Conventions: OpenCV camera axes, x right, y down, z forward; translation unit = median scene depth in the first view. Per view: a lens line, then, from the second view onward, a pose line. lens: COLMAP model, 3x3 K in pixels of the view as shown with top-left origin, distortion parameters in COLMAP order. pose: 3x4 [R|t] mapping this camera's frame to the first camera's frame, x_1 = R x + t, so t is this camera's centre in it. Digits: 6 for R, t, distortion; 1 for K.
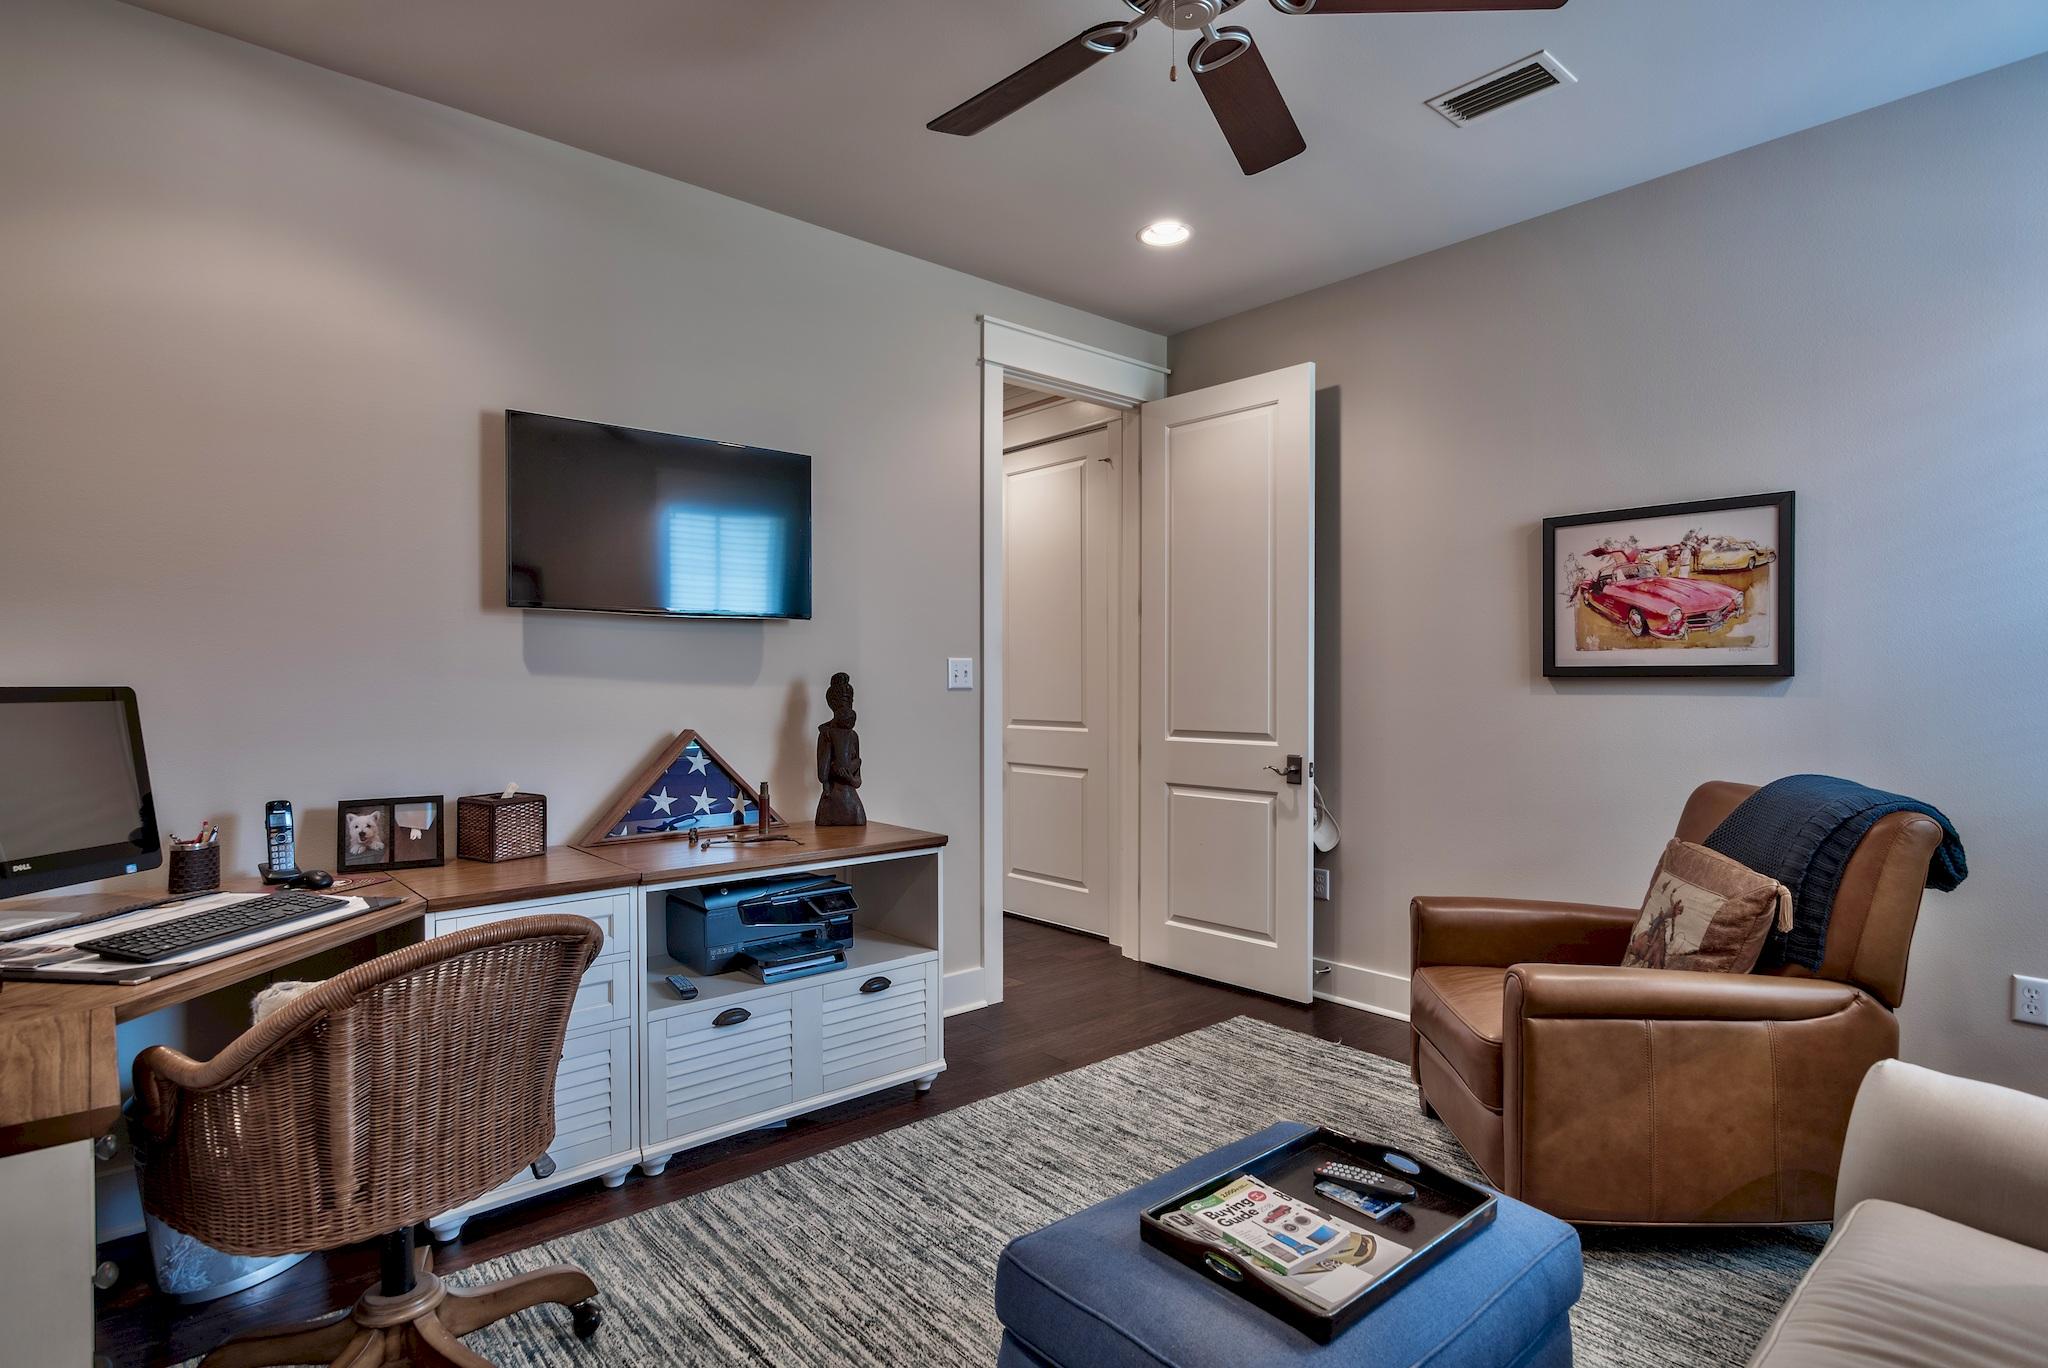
lens RADIAL K [[1034.4, 0, 1023.1], [0, 1034.4, 681.7], [0, 0, 1]] dist [0.000328, -0.001999]
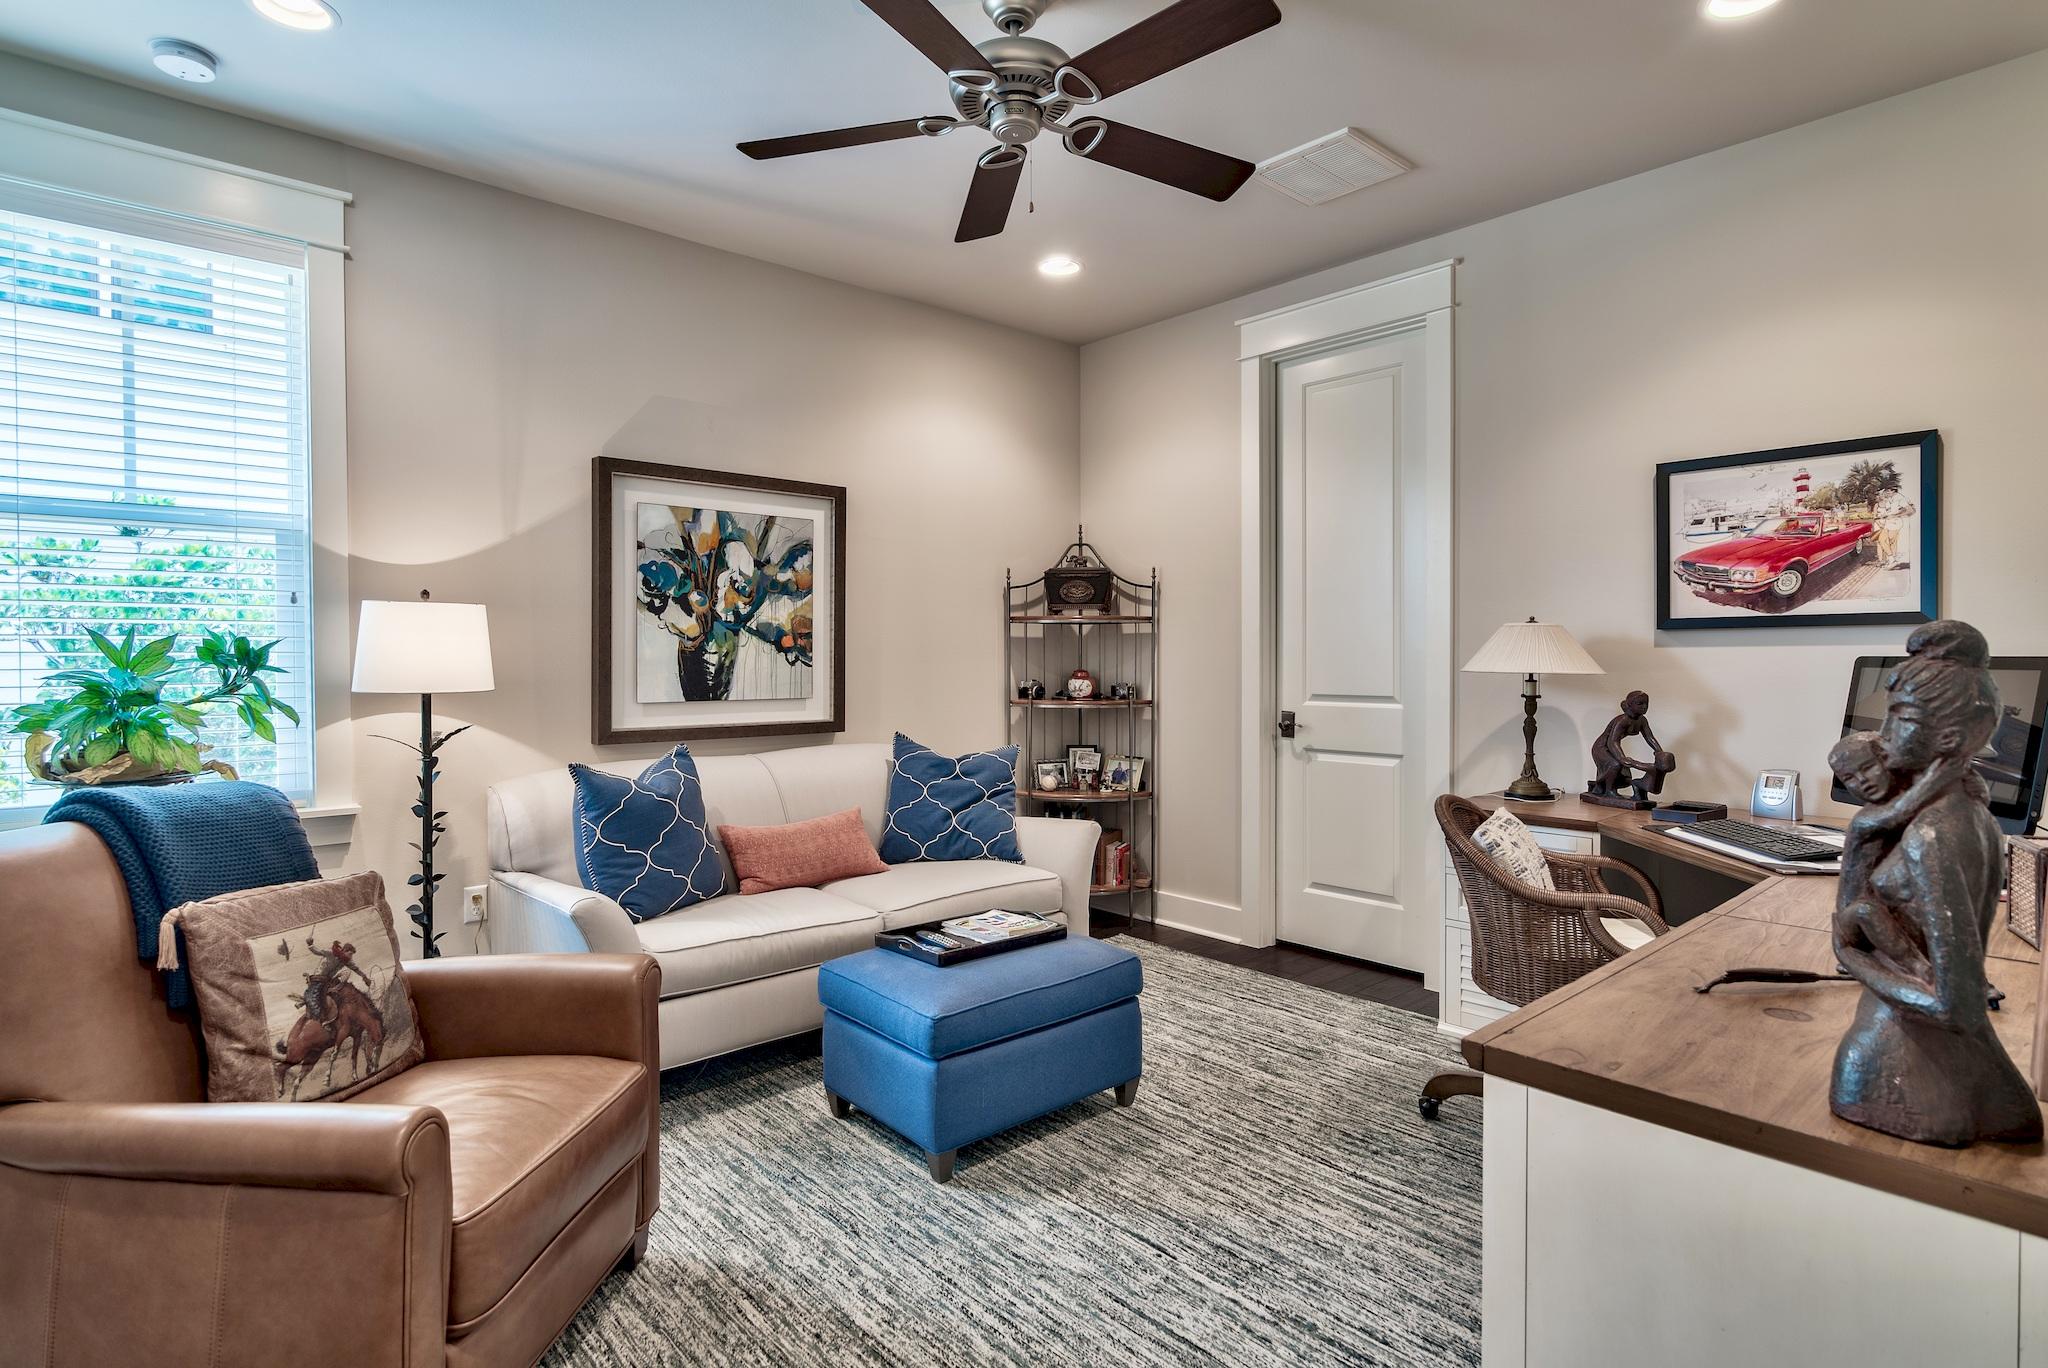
lens RADIAL K [[1034.4, 0, 1023.5], [0, 1034.4, 671.9], [0, 0, 1]] dist [0.000328, -0.001999]
pose [[-0.999929, -0.006302, -0.010134, 0.145475], [-0.006452, 0.999869, 0.014850, 0.003503], [0.010040, 0.014914, -0.999838, 1.948461]]
